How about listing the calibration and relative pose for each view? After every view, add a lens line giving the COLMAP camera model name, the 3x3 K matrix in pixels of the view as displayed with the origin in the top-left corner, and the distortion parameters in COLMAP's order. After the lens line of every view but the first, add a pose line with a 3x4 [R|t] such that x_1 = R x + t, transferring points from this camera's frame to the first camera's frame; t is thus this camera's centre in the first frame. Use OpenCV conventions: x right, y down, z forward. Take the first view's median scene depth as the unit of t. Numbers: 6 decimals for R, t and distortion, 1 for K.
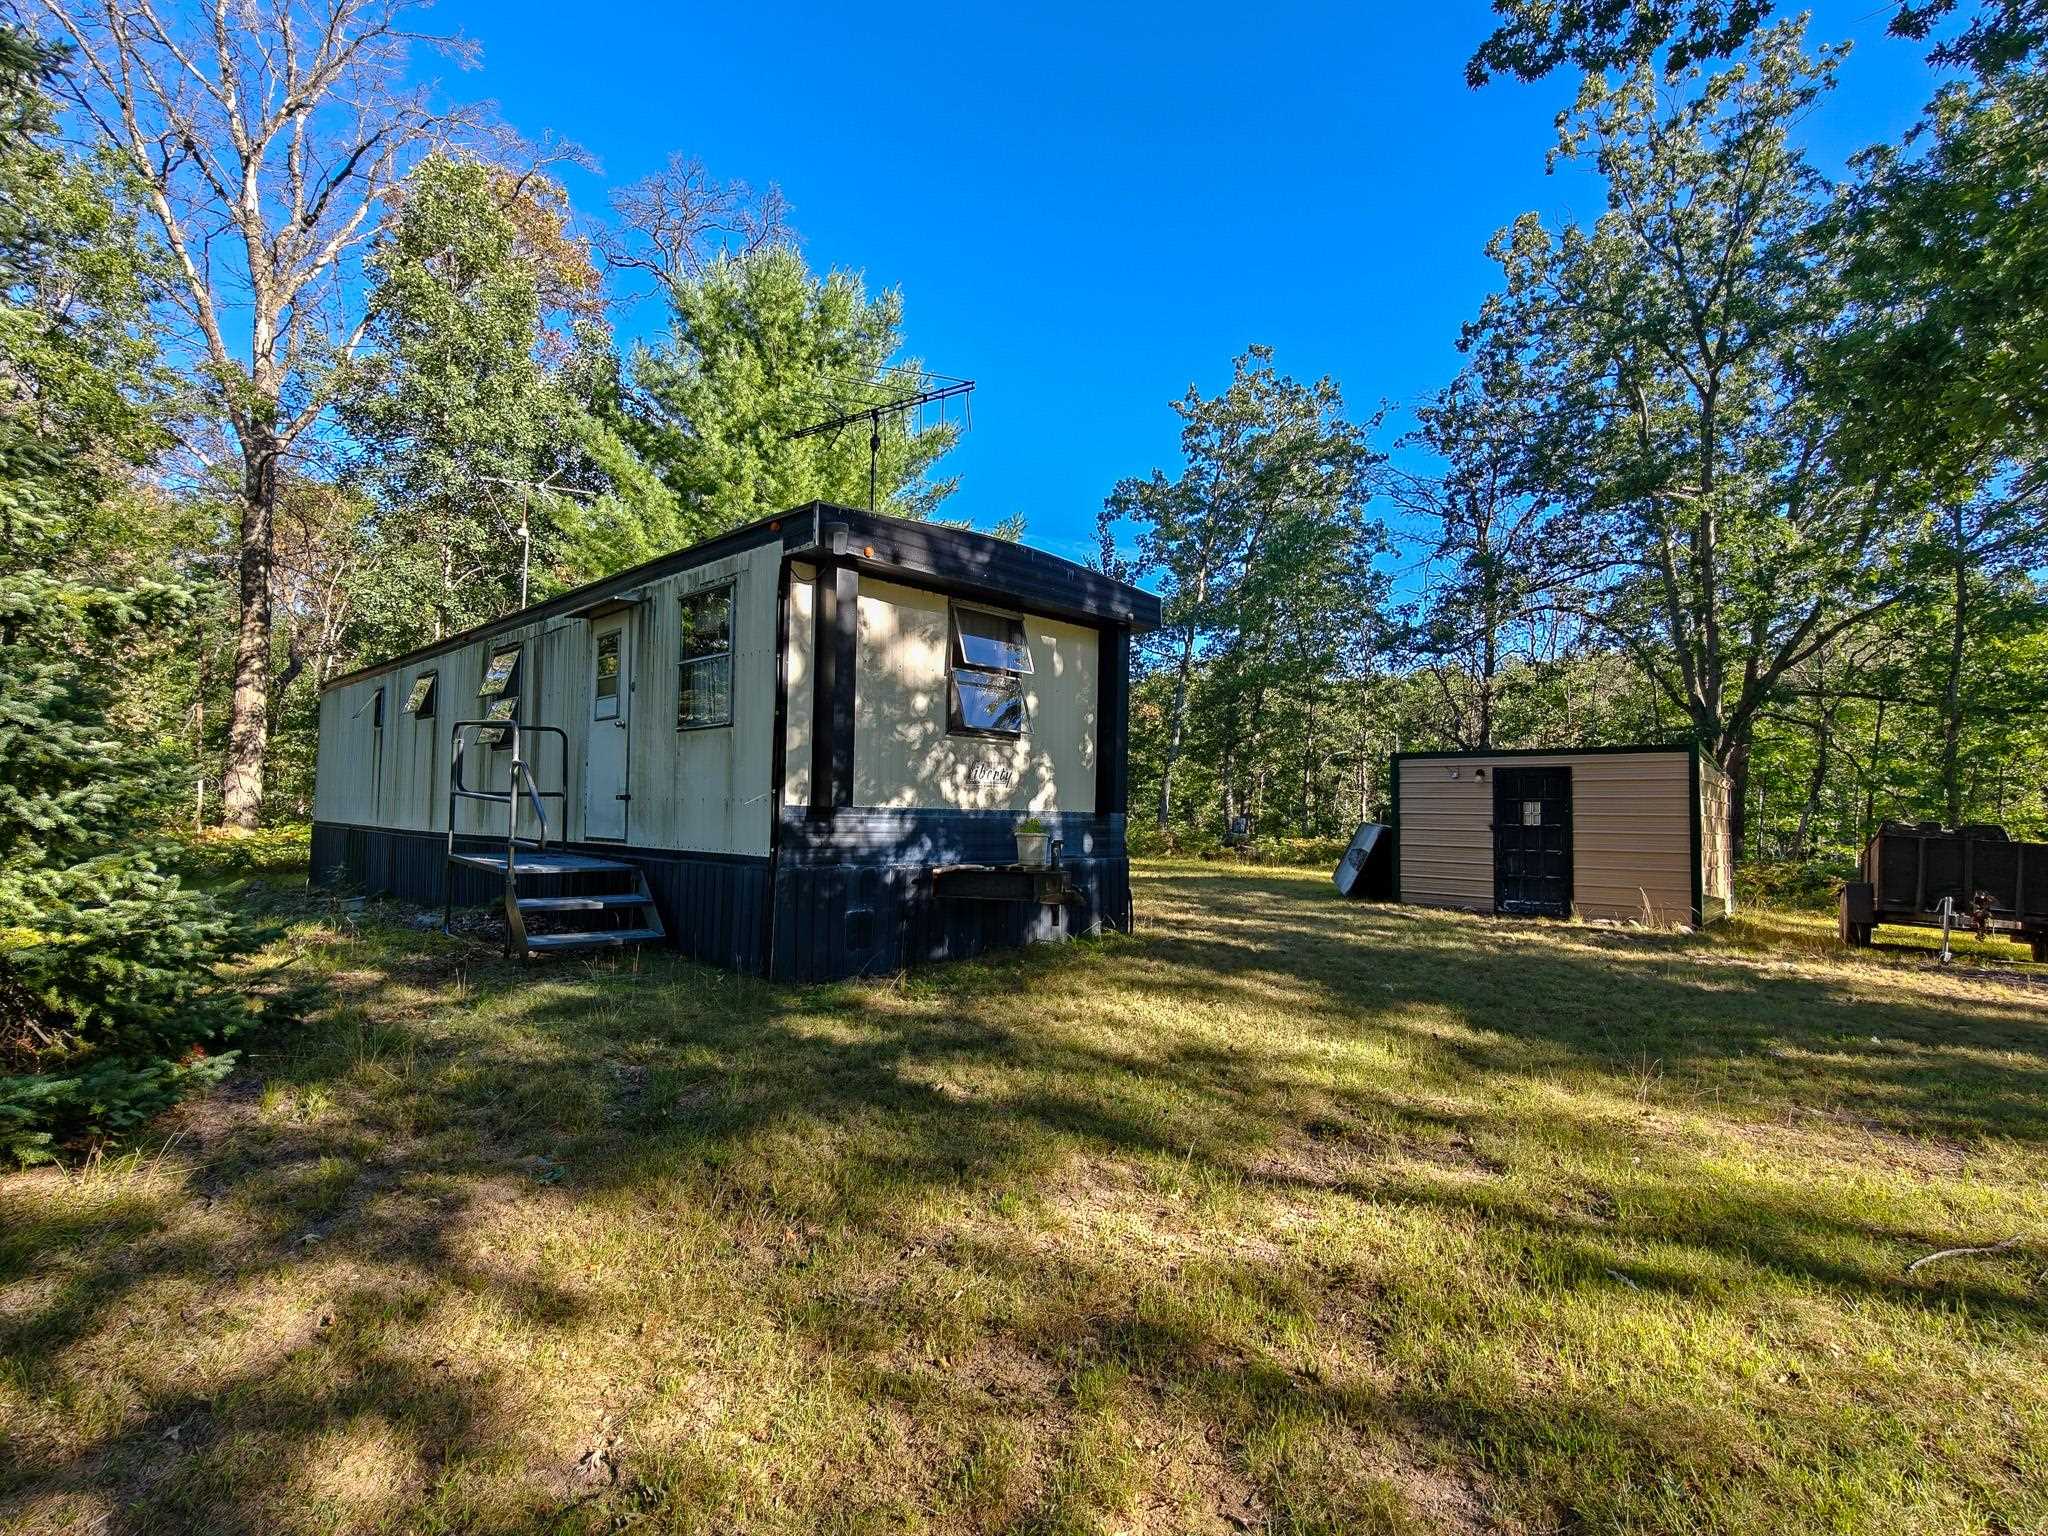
lens RADIAL K [[942.7, 0, 1021.5], [0, 942.7, 775.2], [0, 0, 1]] dist [0.001280, 0.000624]
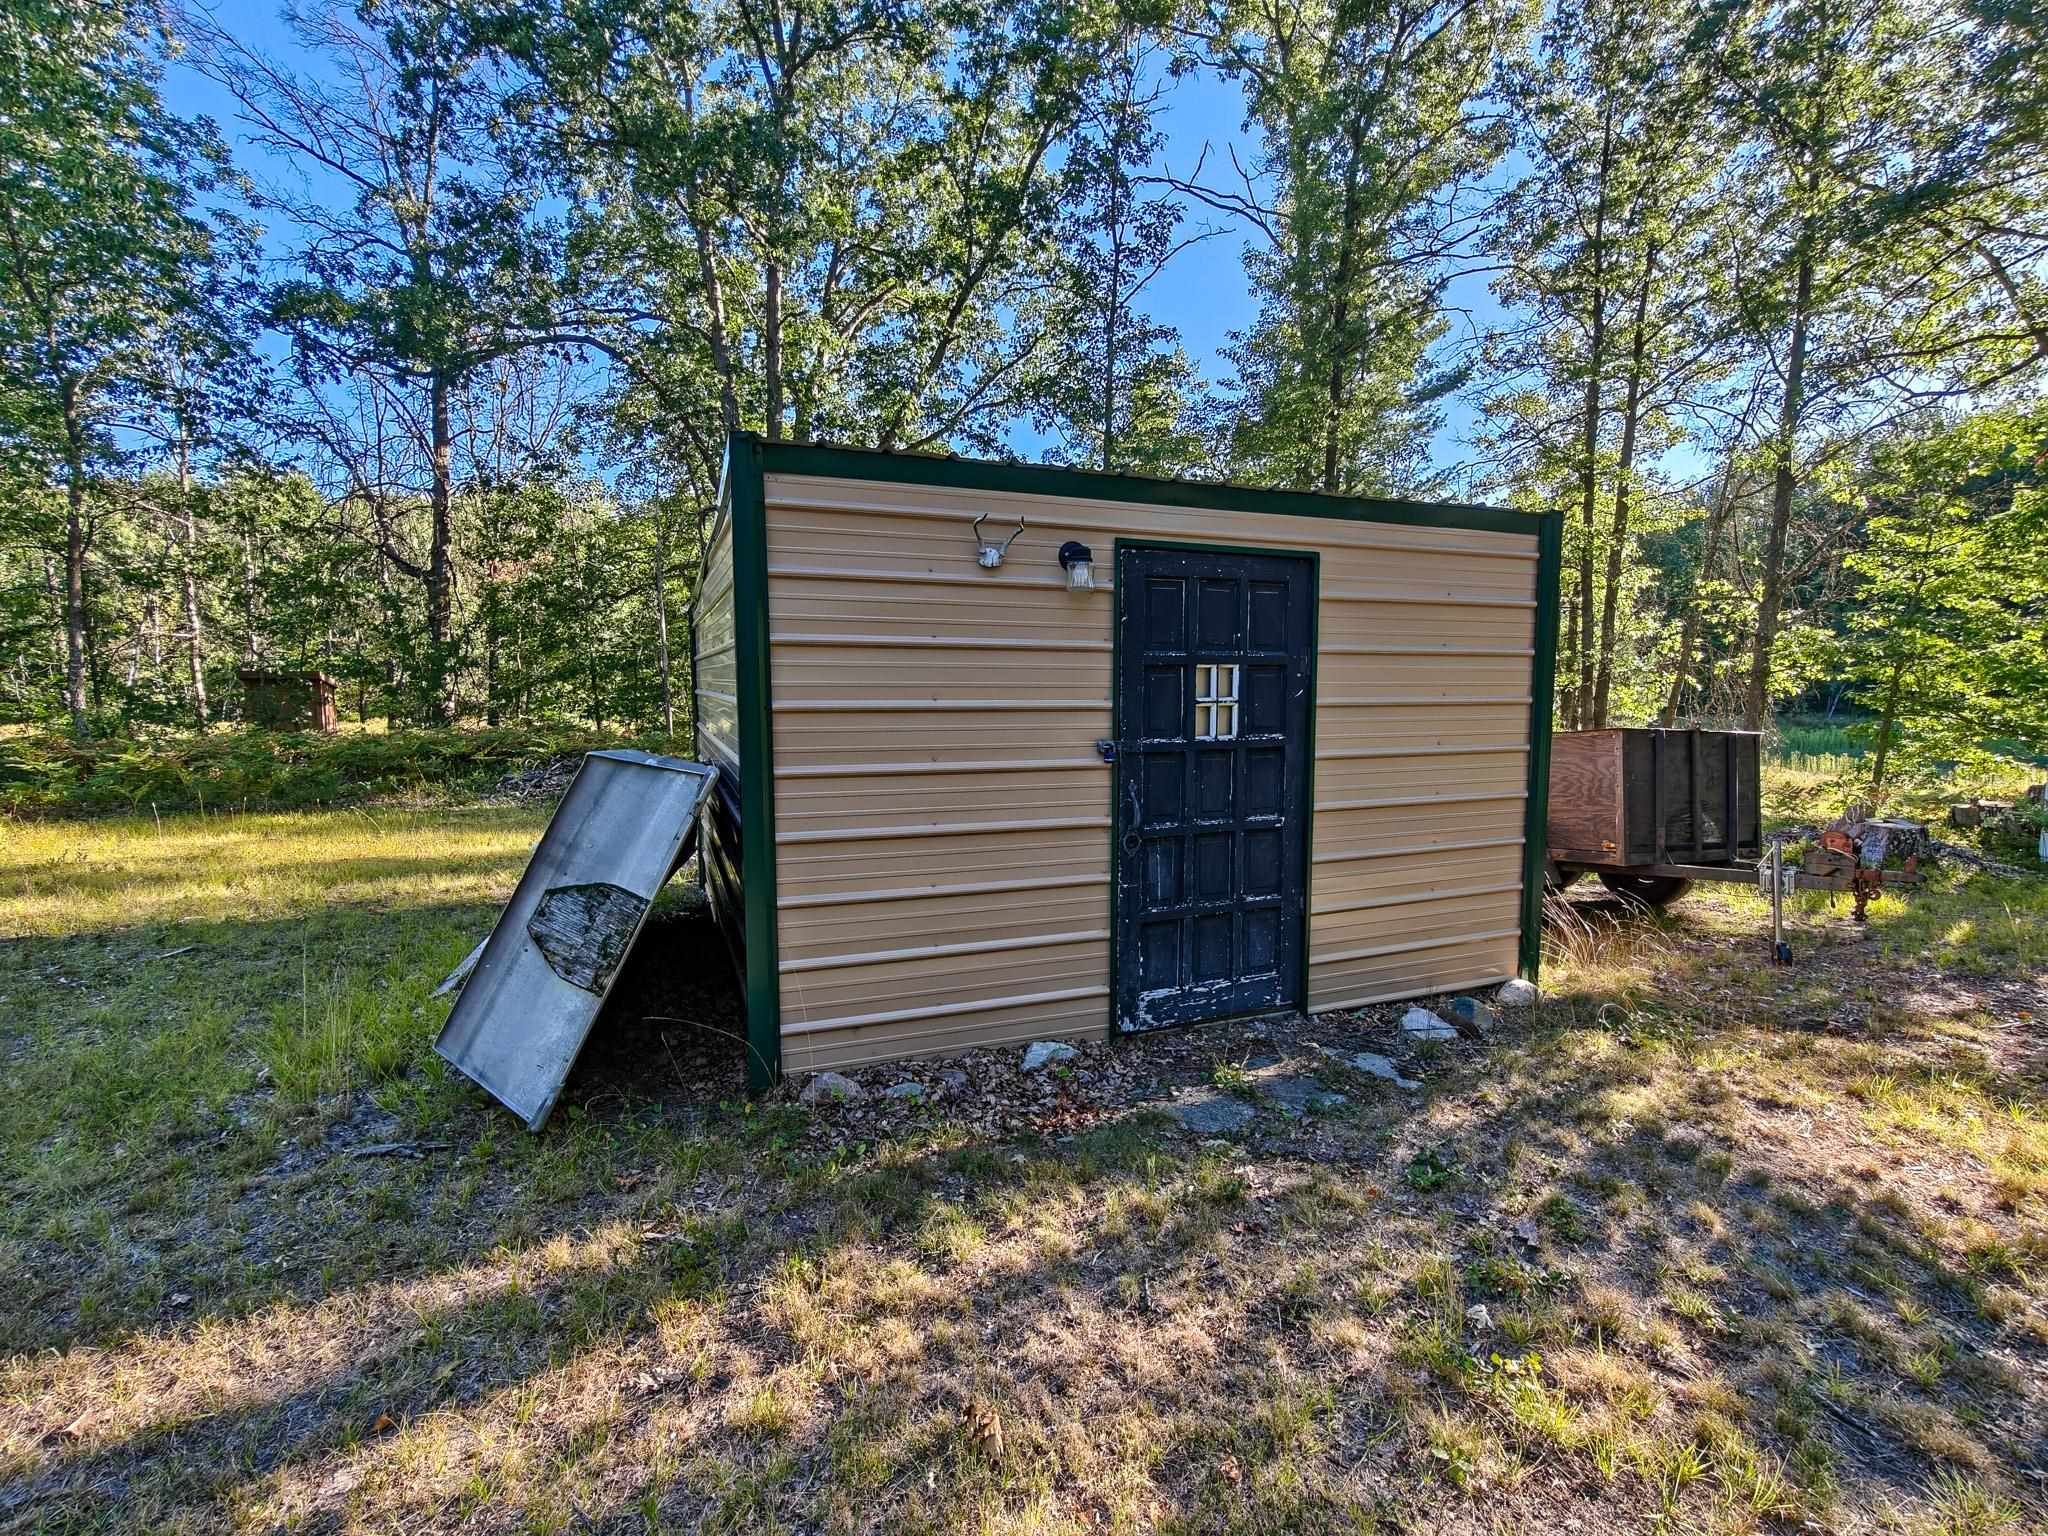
lens RADIAL K [[929.1, 0, 1024.5], [0, 929.1, 772.5], [0, 0, 1]] dist [-0.000077, -0.000047]
pose [[0.434263, -0.095325, 0.895728, 0.223191], [-0.030624, 0.992248, 0.120444, 0.026970], [-0.900266, -0.079735, 0.427977, 0.850941]]
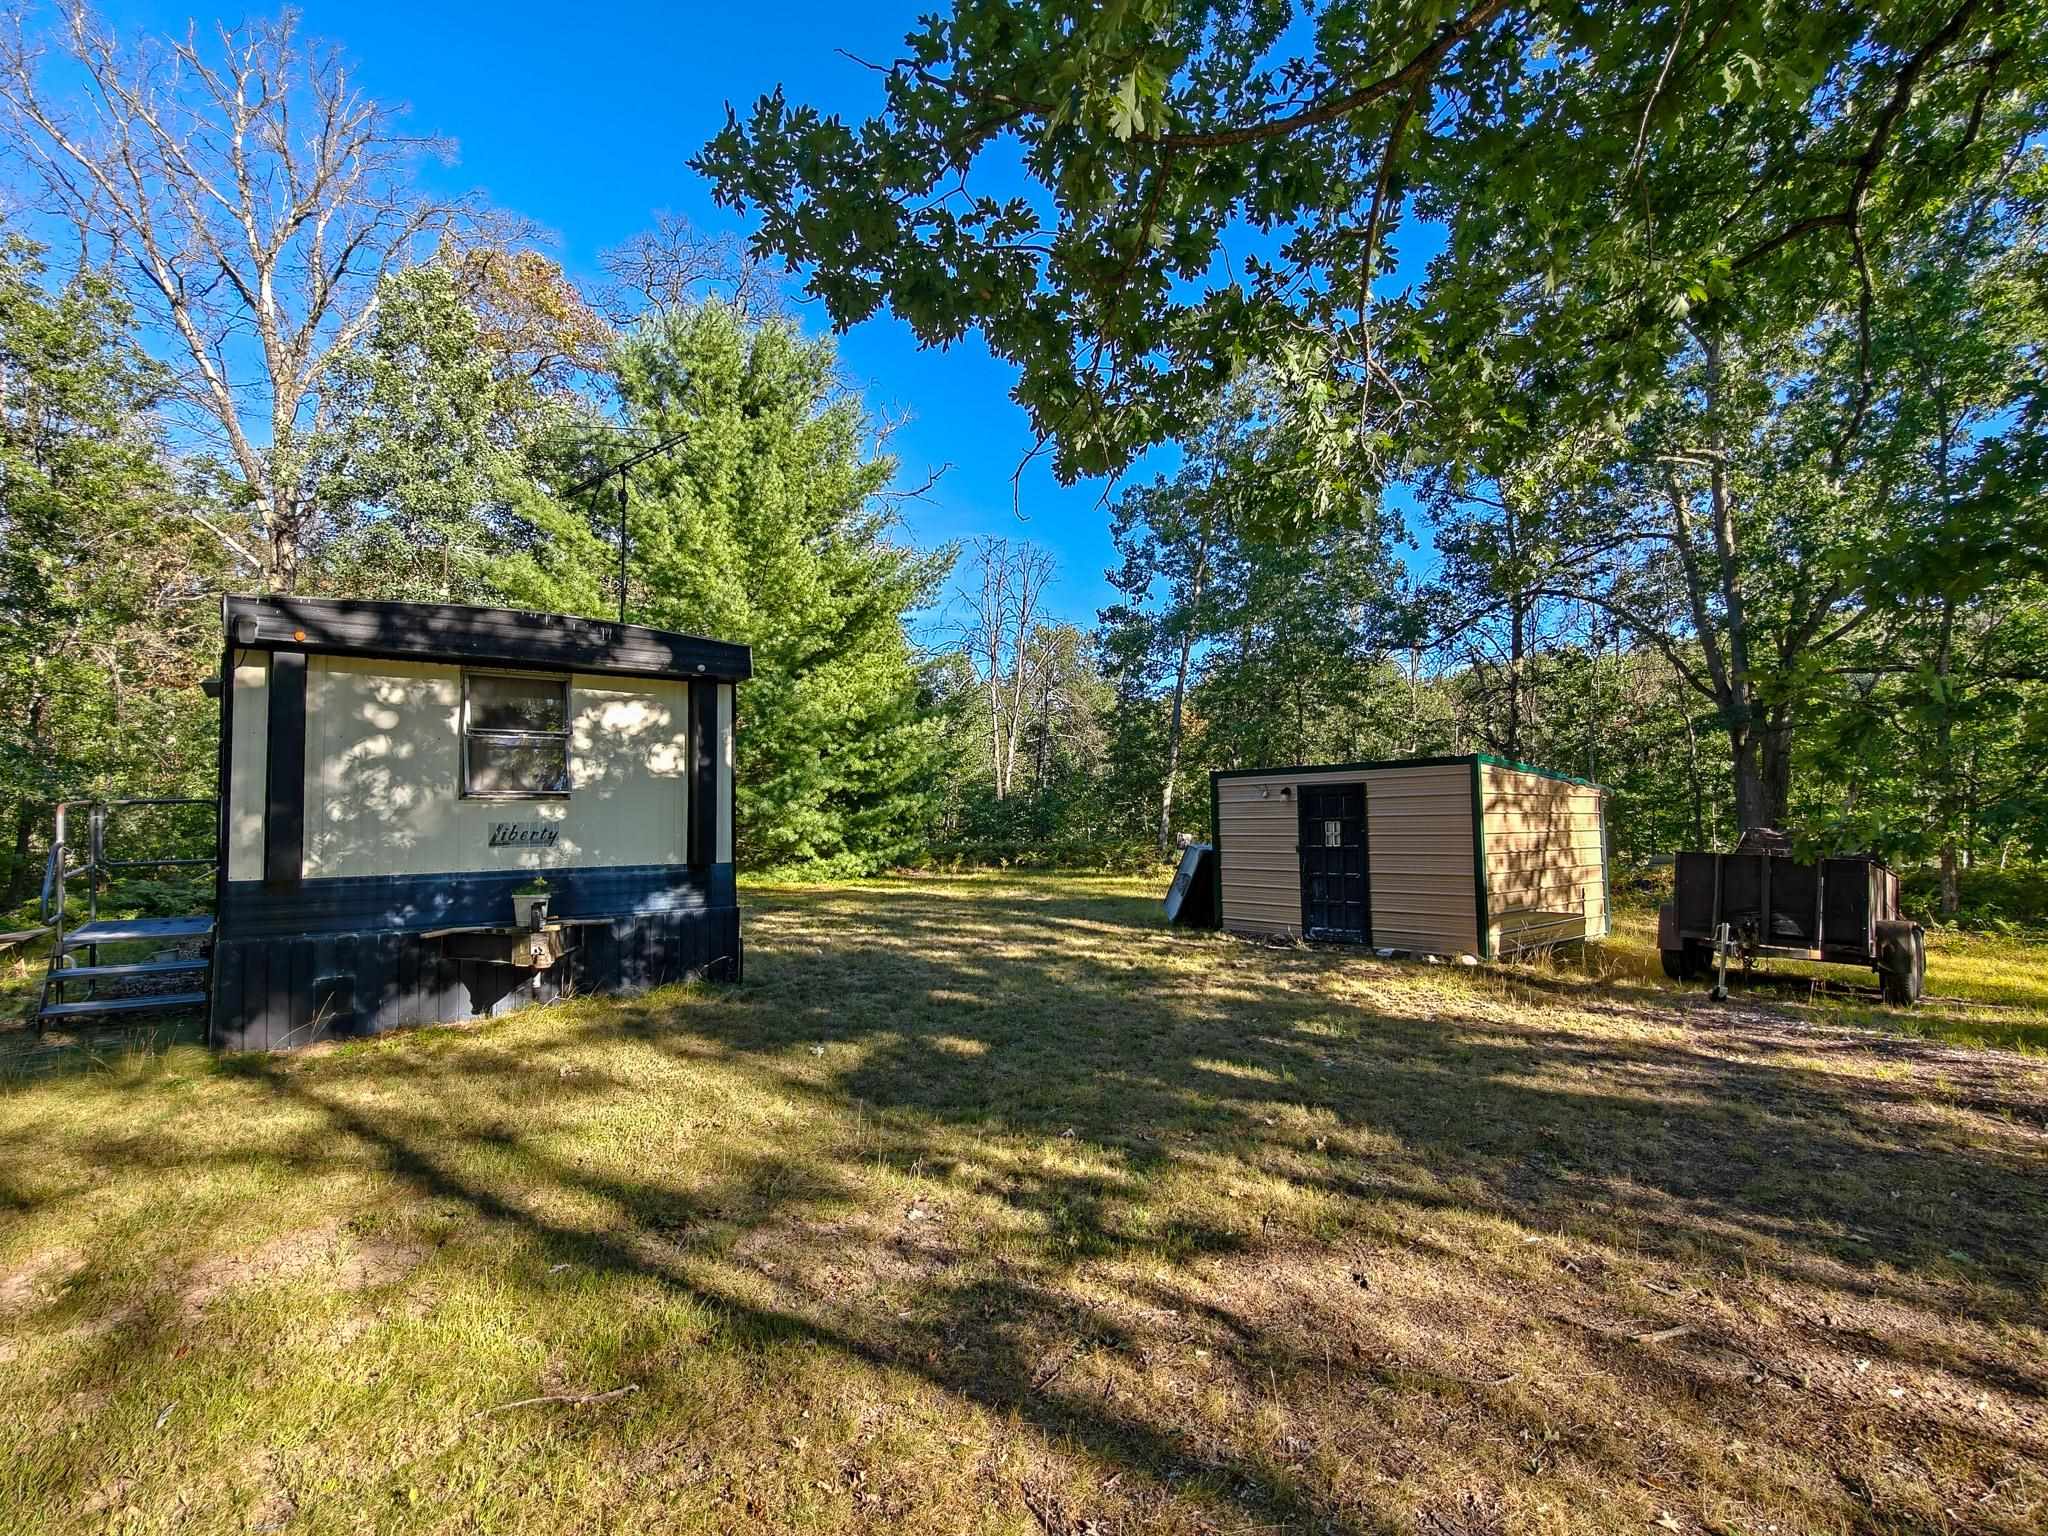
lens RADIAL K [[929.1, 0, 1026.4], [0, 929.1, 765.2], [0, 0, 1]] dist [-0.000077, -0.000047]
pose [[0.992619, -0.042598, -0.113543, 0.319417], [0.040729, 0.998995, -0.018725, -0.020665], [0.114227, 0.013962, 0.993357, 0.045806]]
